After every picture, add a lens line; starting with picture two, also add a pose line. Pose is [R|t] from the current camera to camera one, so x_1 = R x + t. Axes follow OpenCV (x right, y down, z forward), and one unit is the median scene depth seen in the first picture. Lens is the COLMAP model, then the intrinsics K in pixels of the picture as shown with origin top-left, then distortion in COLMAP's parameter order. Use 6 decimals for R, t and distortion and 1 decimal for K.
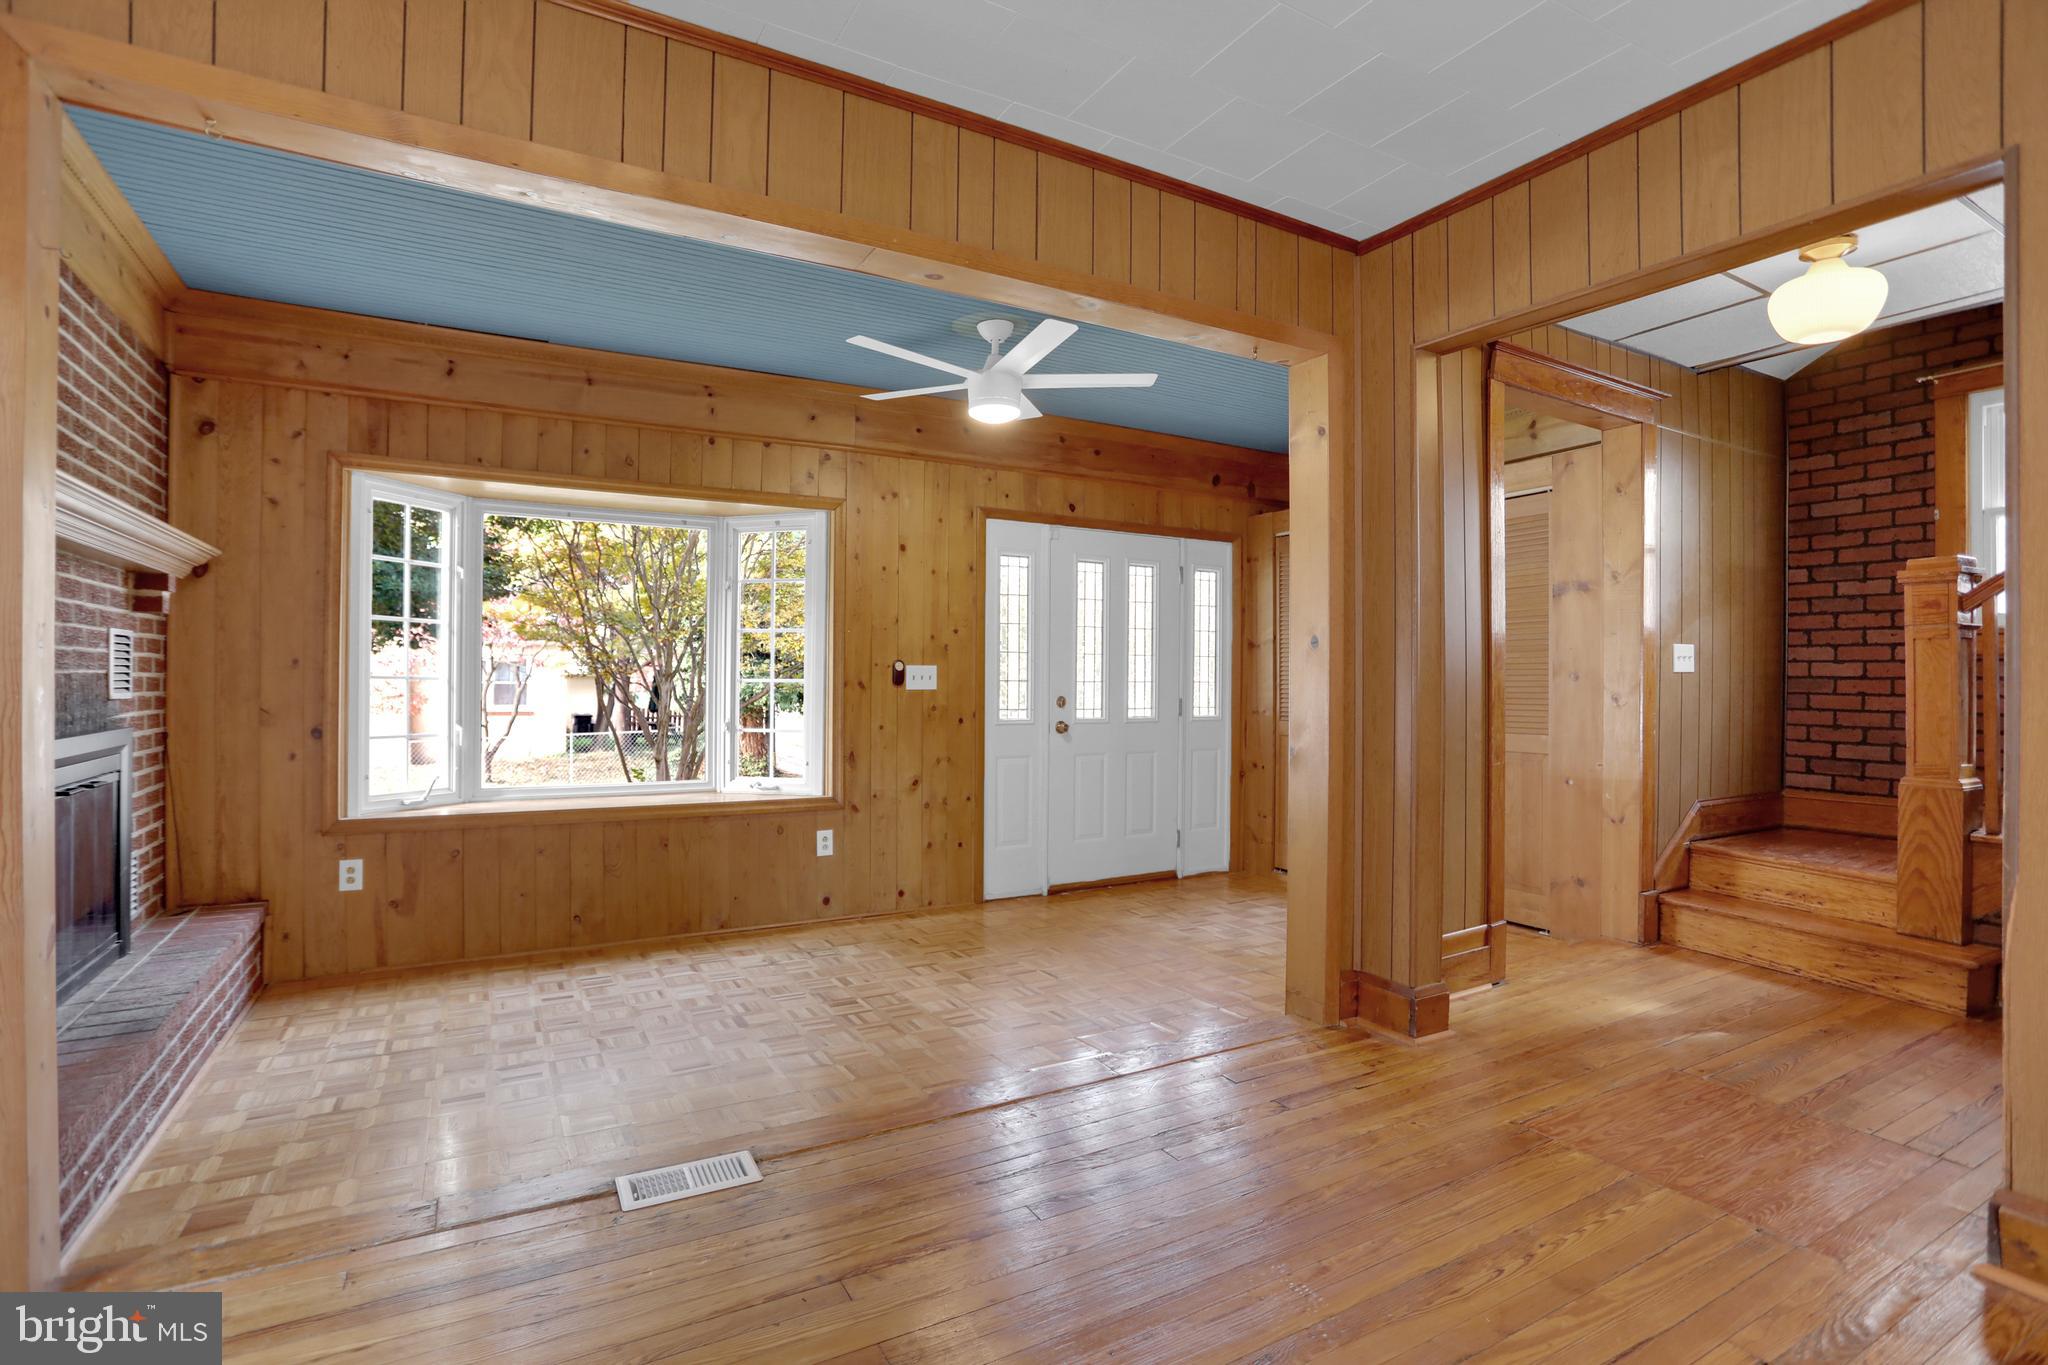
lens RADIAL K [[985.4, 0, 1028.1], [0, 985.4, 676.4], [0, 0, 1]] dist [-0.065289, 0.024528]
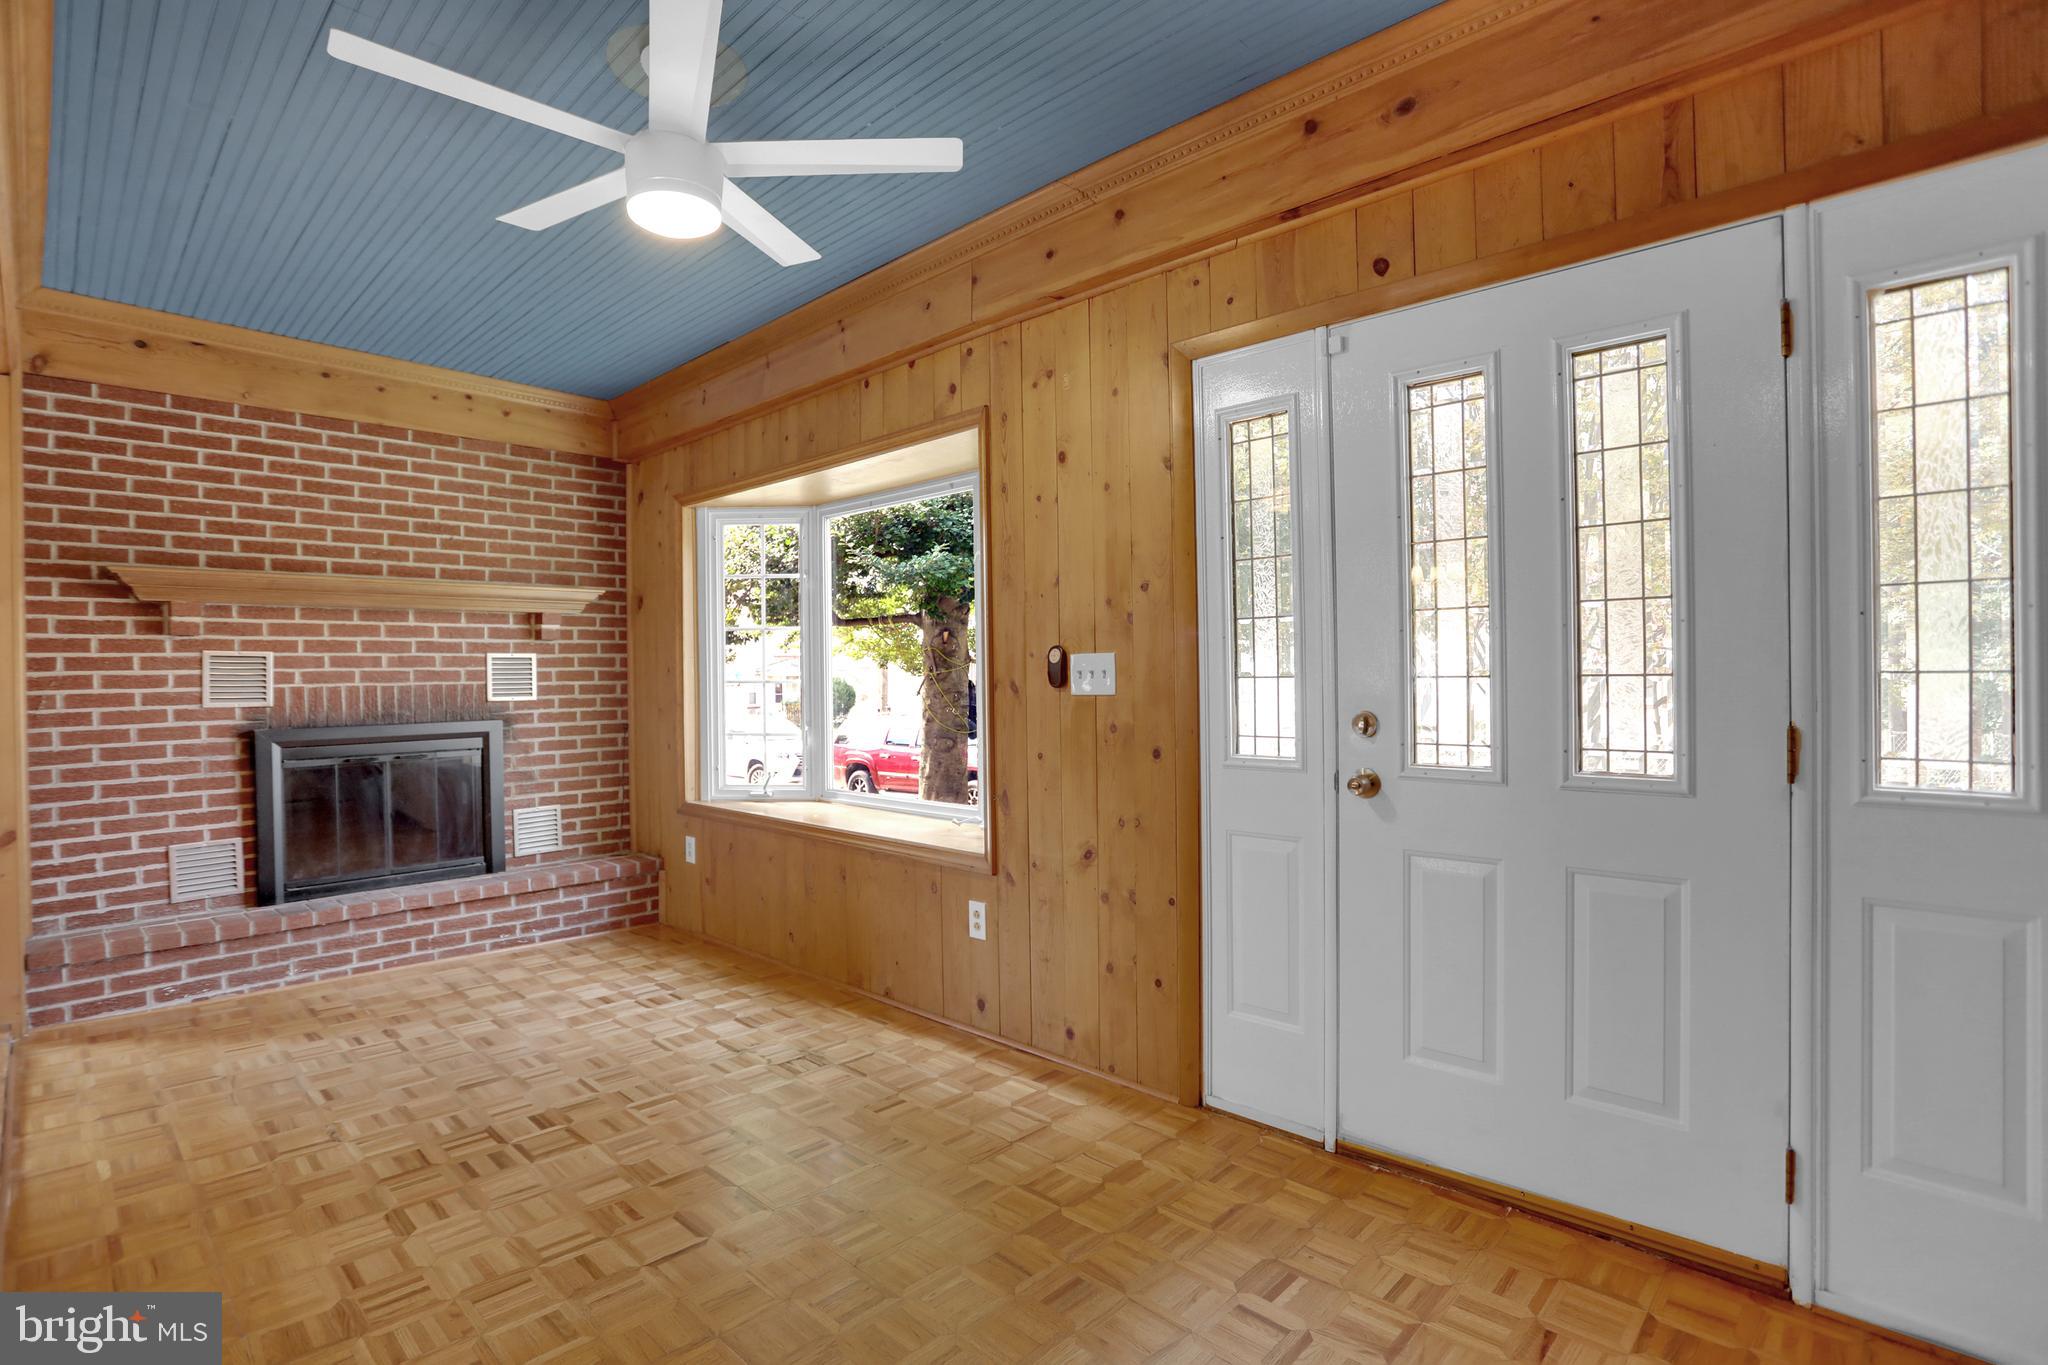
lens RADIAL K [[985.4, 0, 1031.5], [0, 985.4, 677.3], [0, 0, 1]] dist [-0.065289, 0.024528]
pose [[0.289724, -0.007520, -0.957081, 0.511543], [0.019998, 0.999798, -0.001802, 0.004272], [0.956901, -0.018618, 0.289816, 0.945683]]
